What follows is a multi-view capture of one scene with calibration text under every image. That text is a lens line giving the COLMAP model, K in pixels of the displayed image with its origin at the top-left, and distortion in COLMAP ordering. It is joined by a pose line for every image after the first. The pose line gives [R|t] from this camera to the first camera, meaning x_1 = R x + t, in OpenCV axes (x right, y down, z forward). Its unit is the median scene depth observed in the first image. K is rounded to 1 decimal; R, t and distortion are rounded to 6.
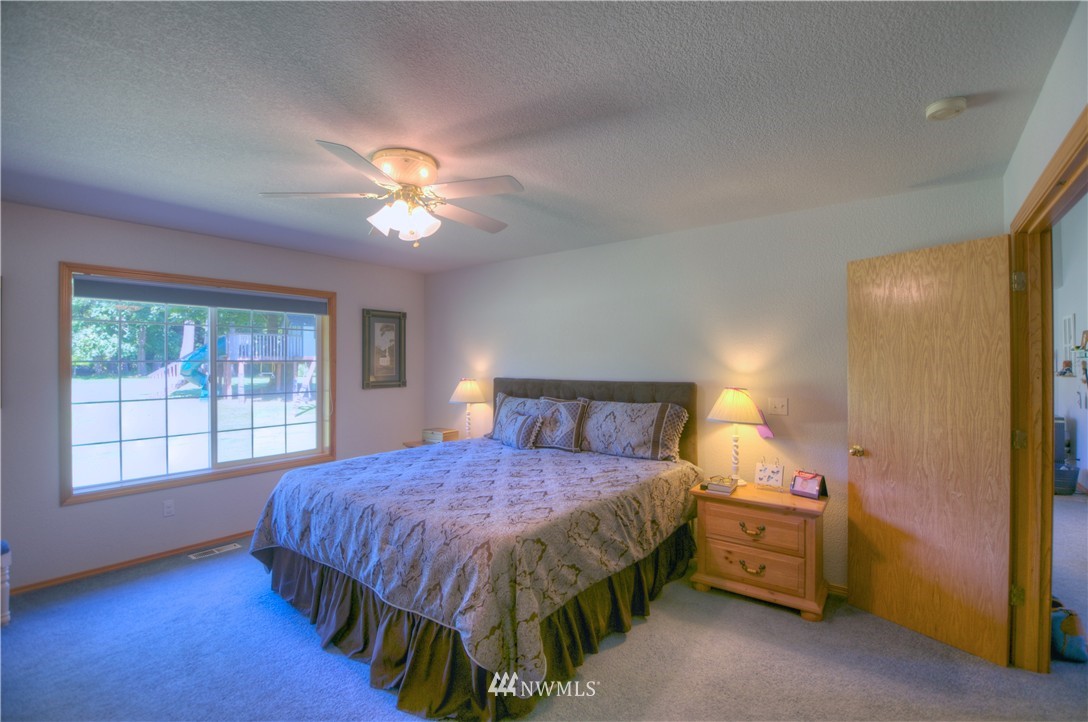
lens RADIAL K [[487.1, 0, 542.7], [0, 487.1, 362.1], [0, 0, 1]] dist [-0.003042, -0.004470]
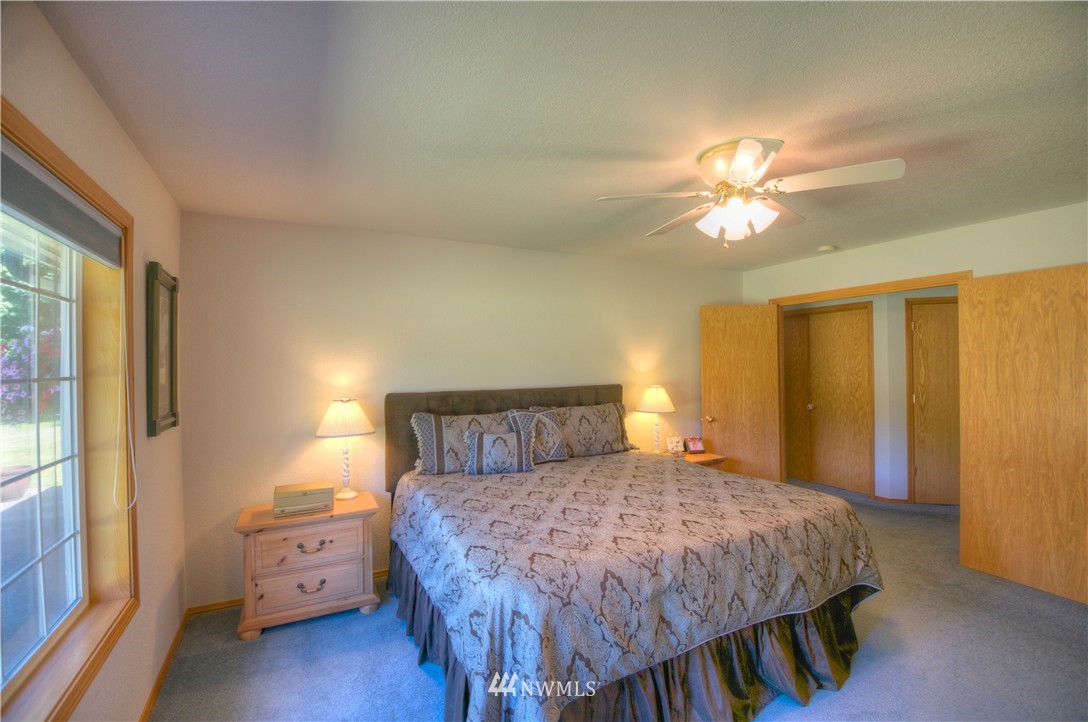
lens RADIAL K [[487.1, 0, 544.1], [0, 487.1, 356.6], [0, 0, 1]] dist [-0.003042, -0.004470]
pose [[0.418958, 0.009382, 0.907957, -1.101741], [0.013468, 0.999772, -0.016546, -0.012702], [-0.907906, 0.019161, 0.418736, 0.811293]]
